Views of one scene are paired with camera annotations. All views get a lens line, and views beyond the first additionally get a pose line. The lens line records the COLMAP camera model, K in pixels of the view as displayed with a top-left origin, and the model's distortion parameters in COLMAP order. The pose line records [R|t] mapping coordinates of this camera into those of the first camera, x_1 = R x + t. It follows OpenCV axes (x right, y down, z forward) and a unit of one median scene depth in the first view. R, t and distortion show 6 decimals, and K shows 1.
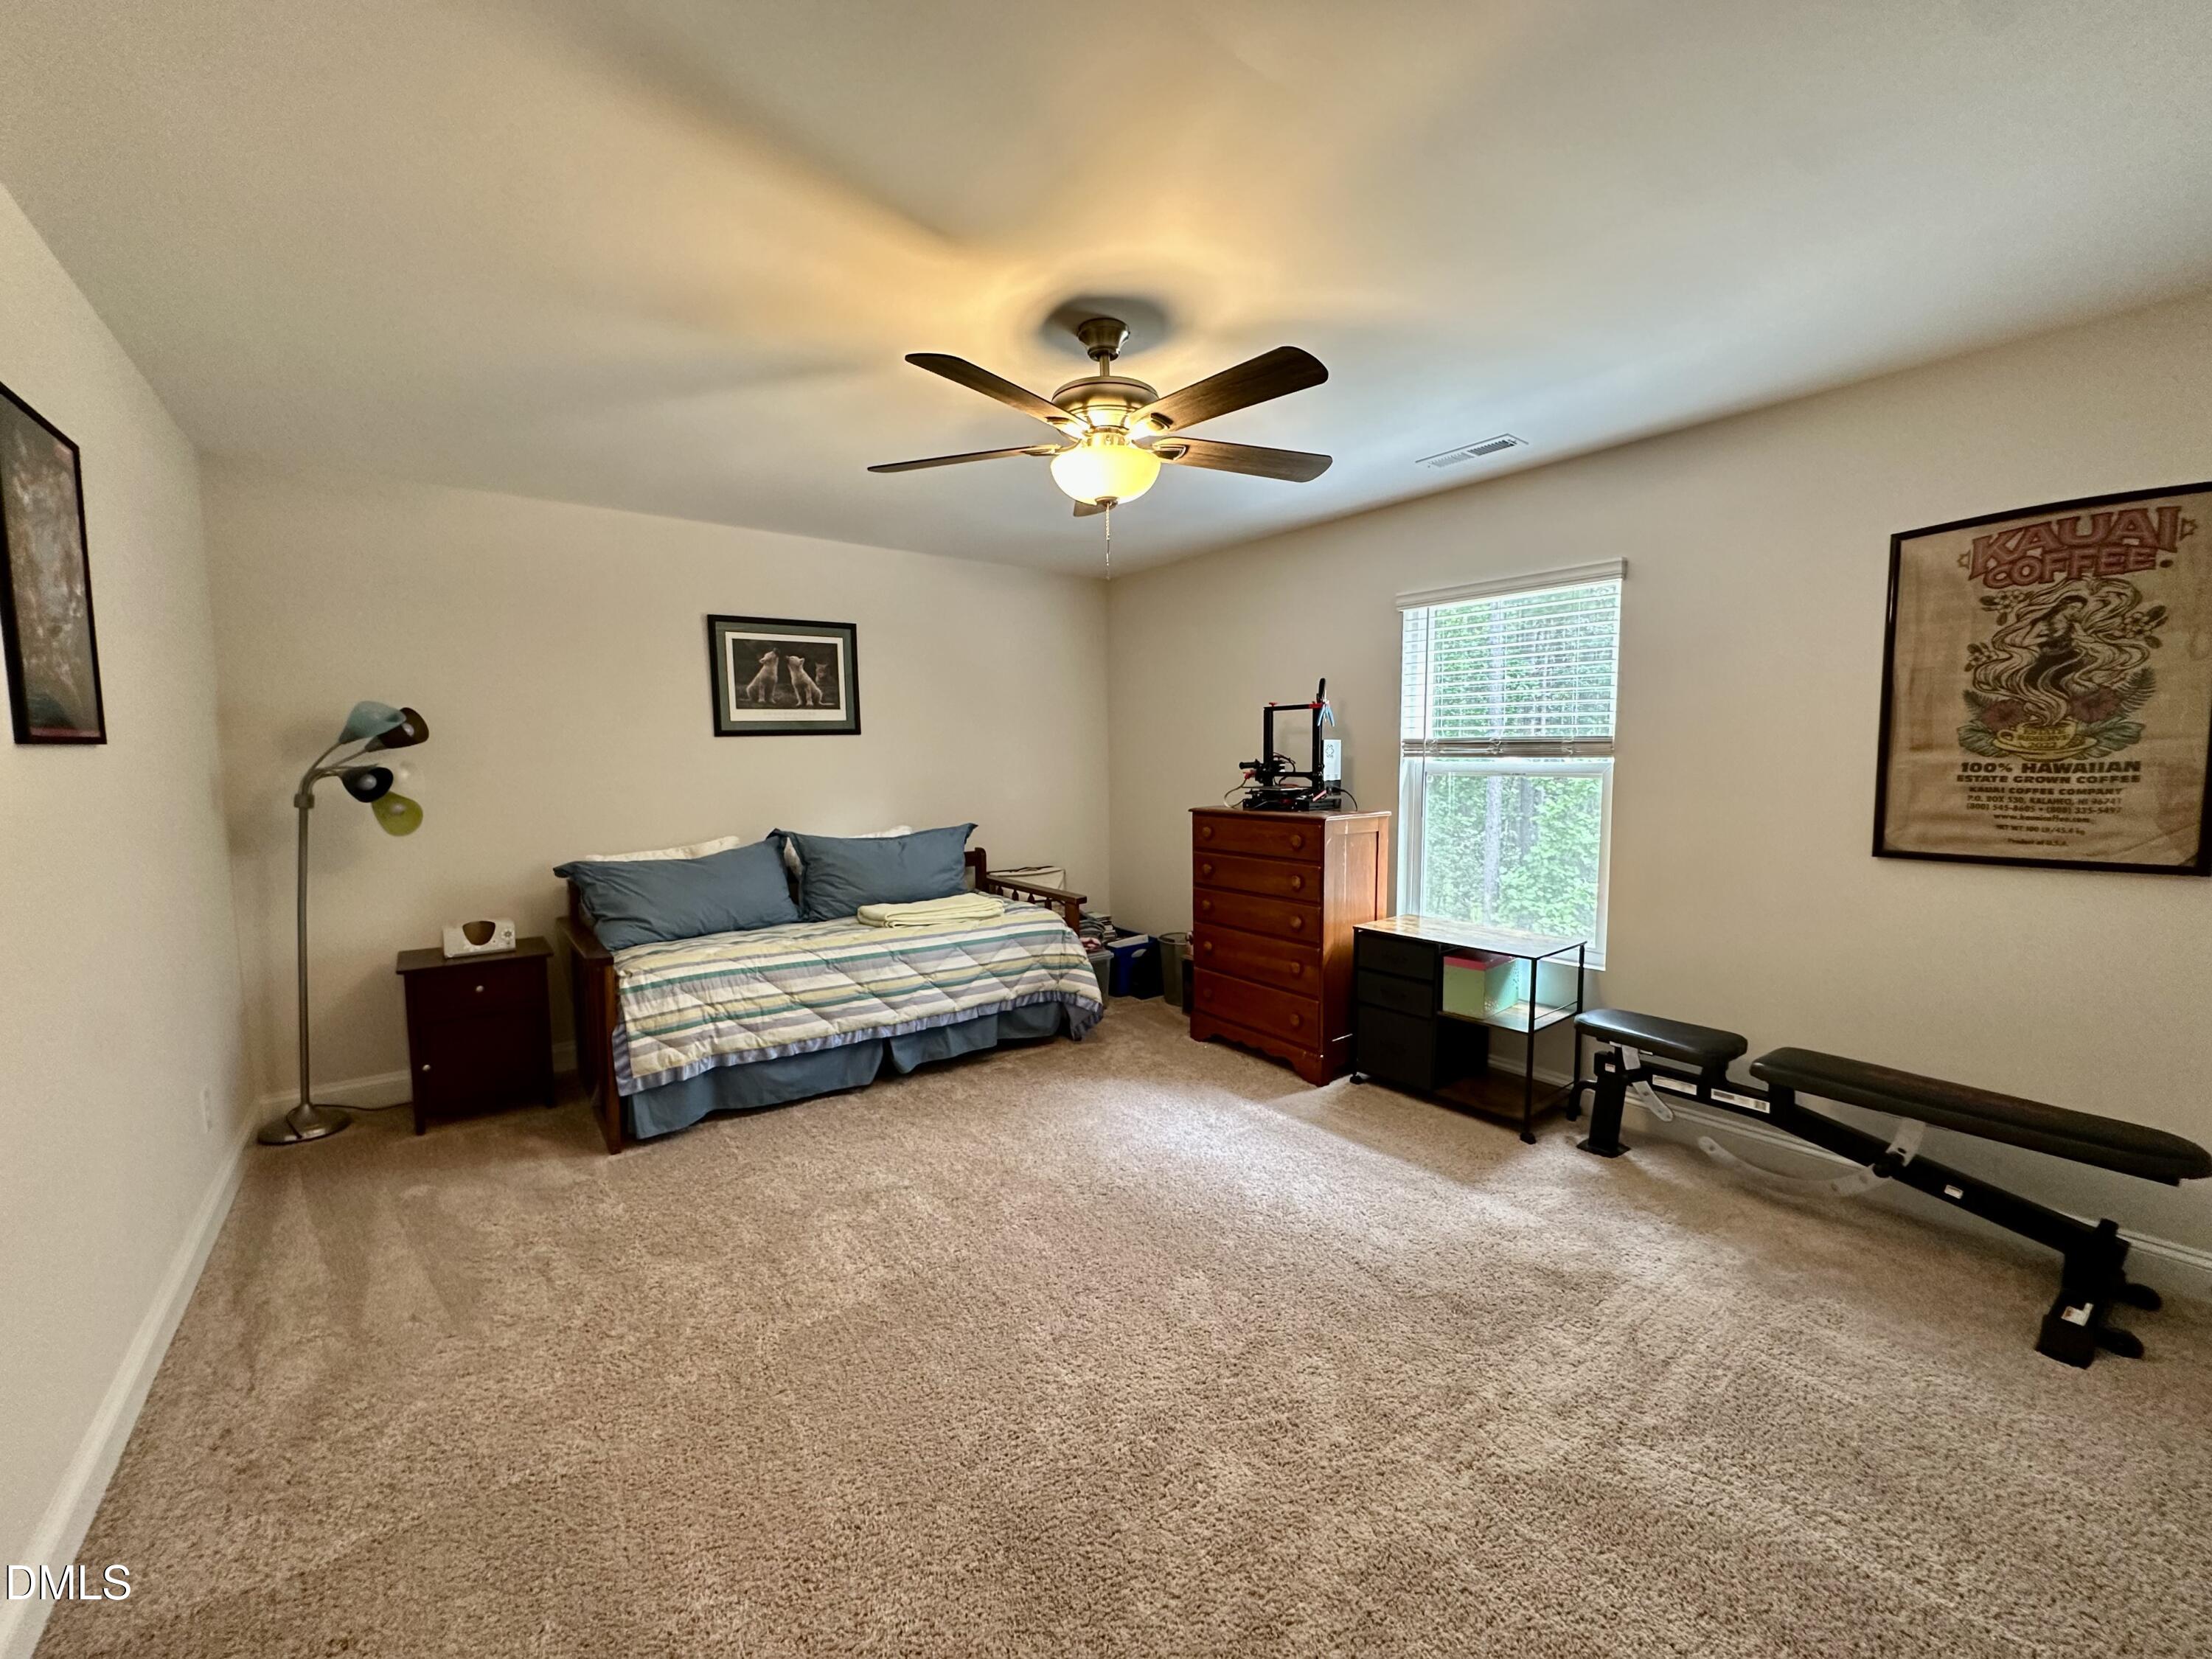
lens RADIAL K [[884.4, 0, 1098.2], [0, 884.4, 817.4], [0, 0, 1]] dist [-0.001327, -0.000088]
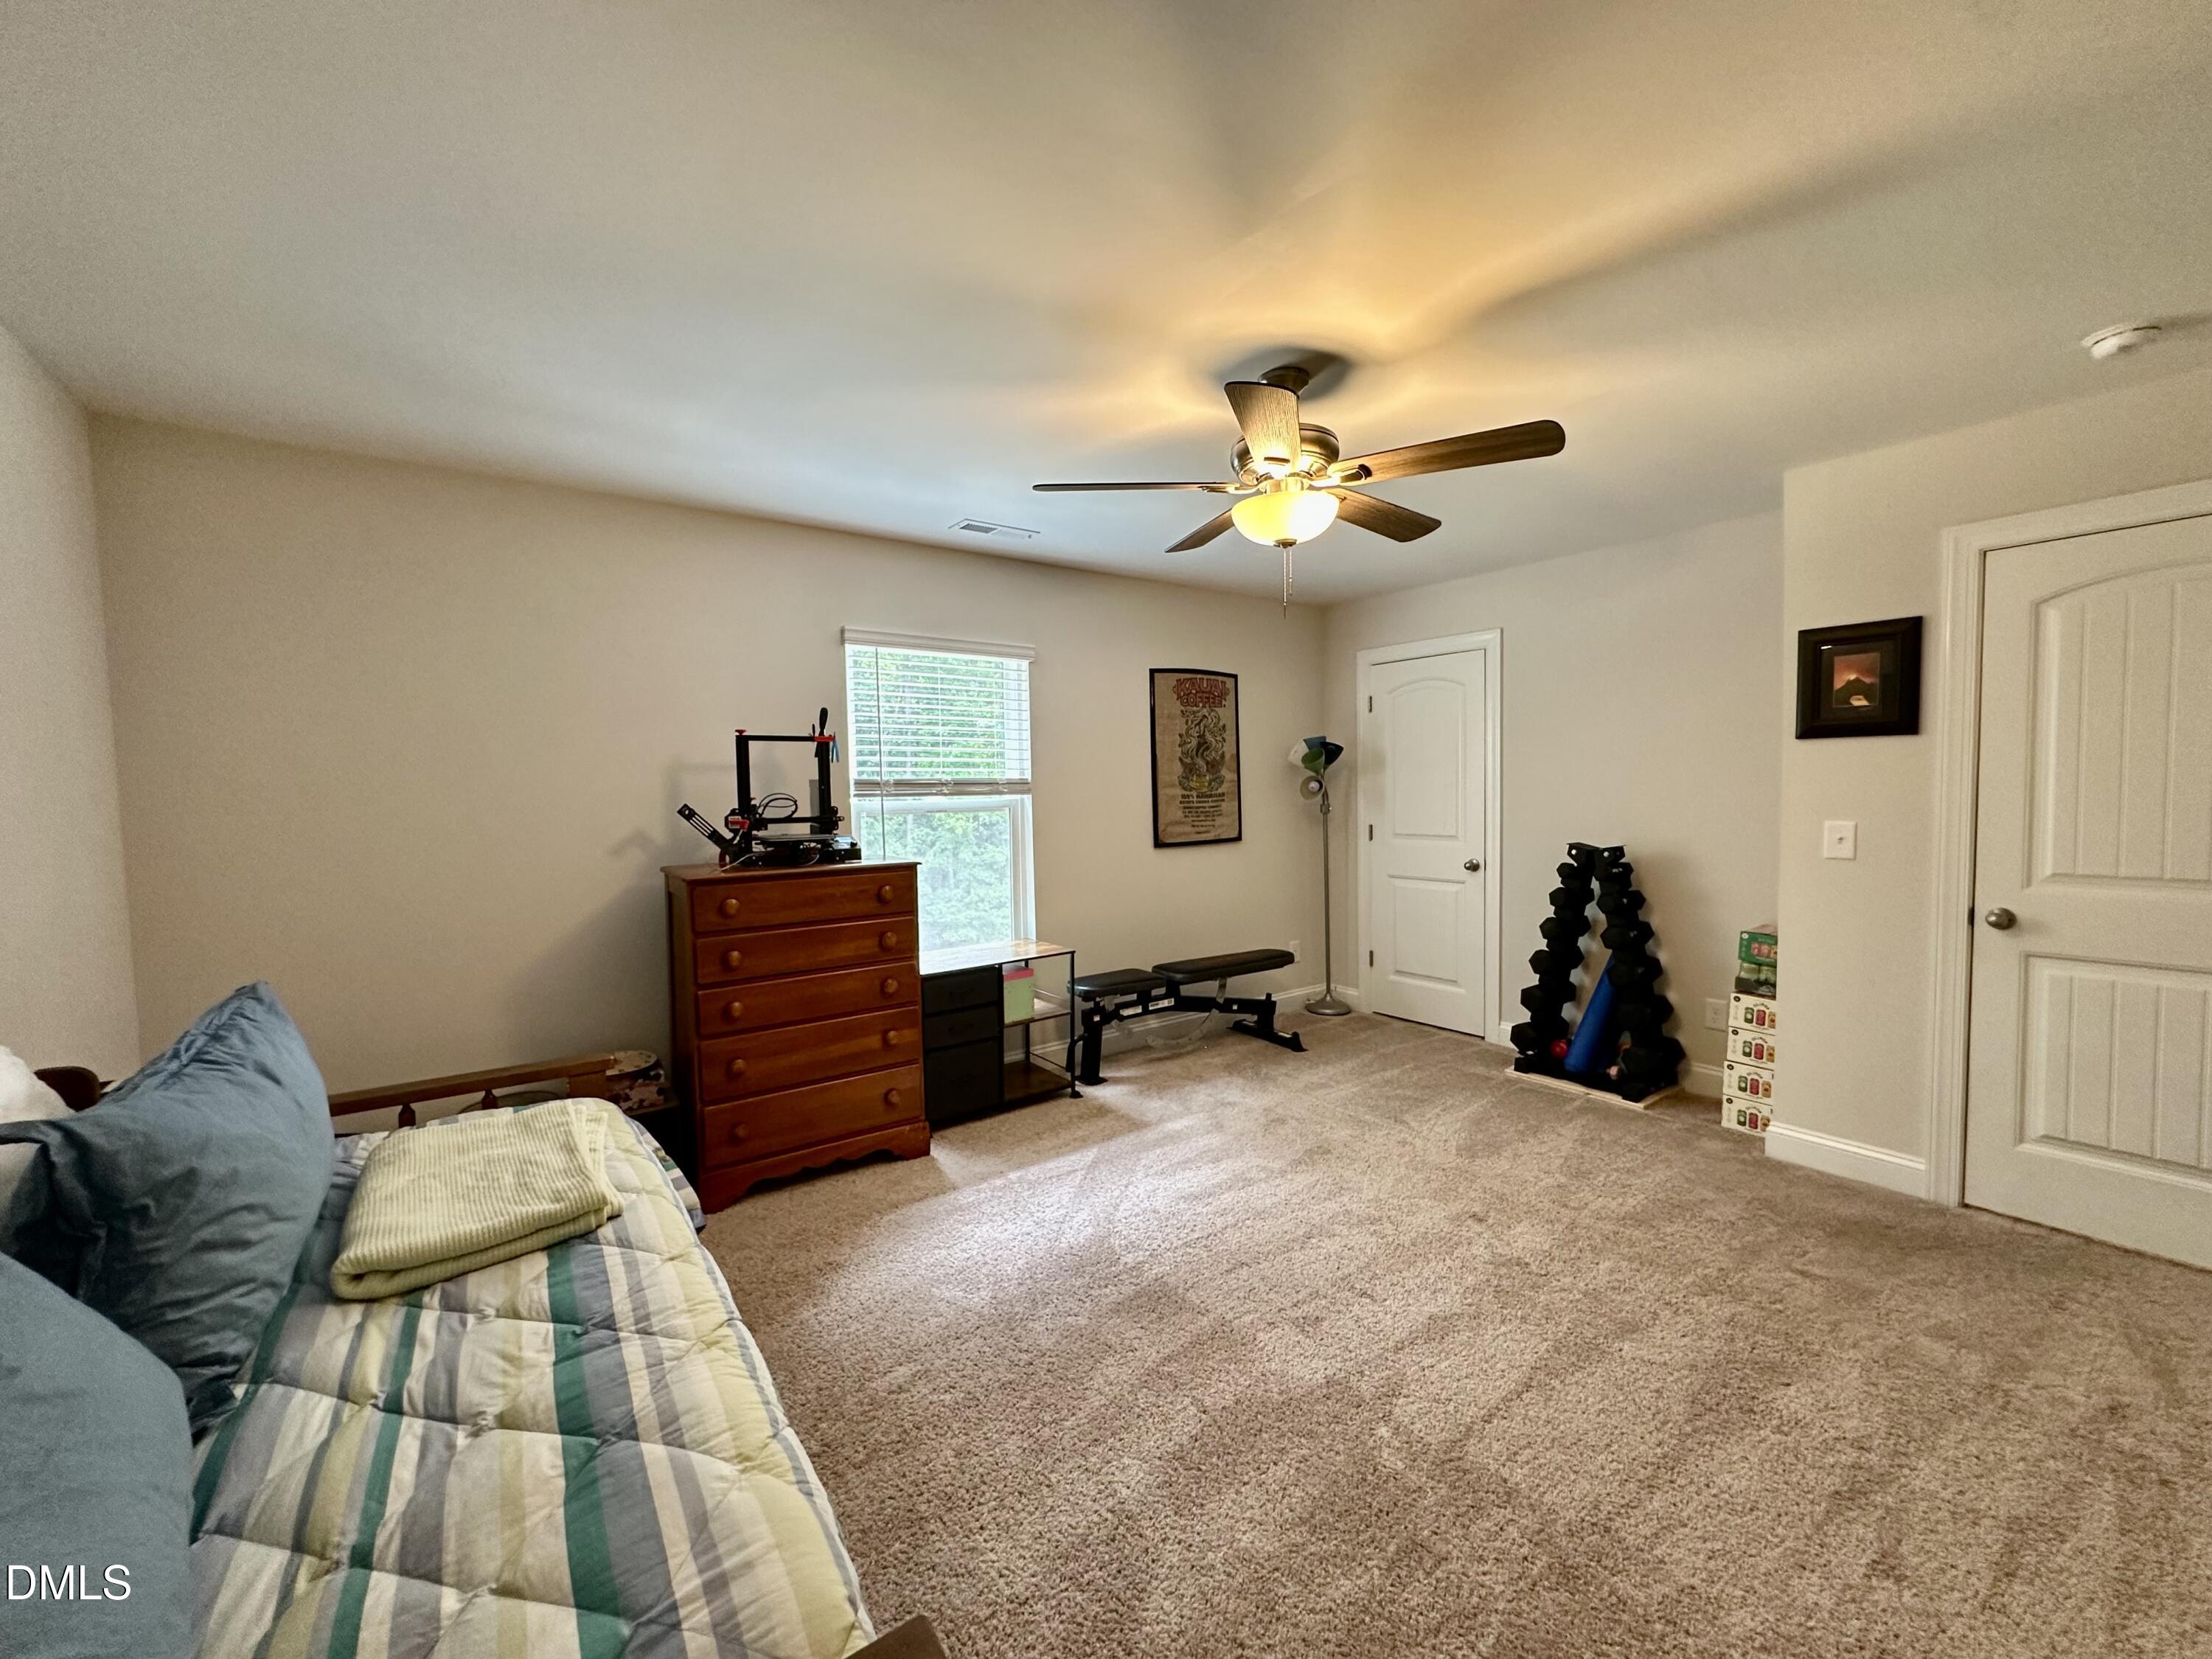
lens RADIAL K [[884.4, 0, 1101.4], [0, 884.4, 818.6], [0, 0, 1]] dist [-0.001327, -0.000088]
pose [[0.023483, -0.031908, 0.999215, -0.896620], [0.086191, 0.995834, 0.029774, -0.076231], [-0.996002, 0.085425, 0.026135, 1.056882]]
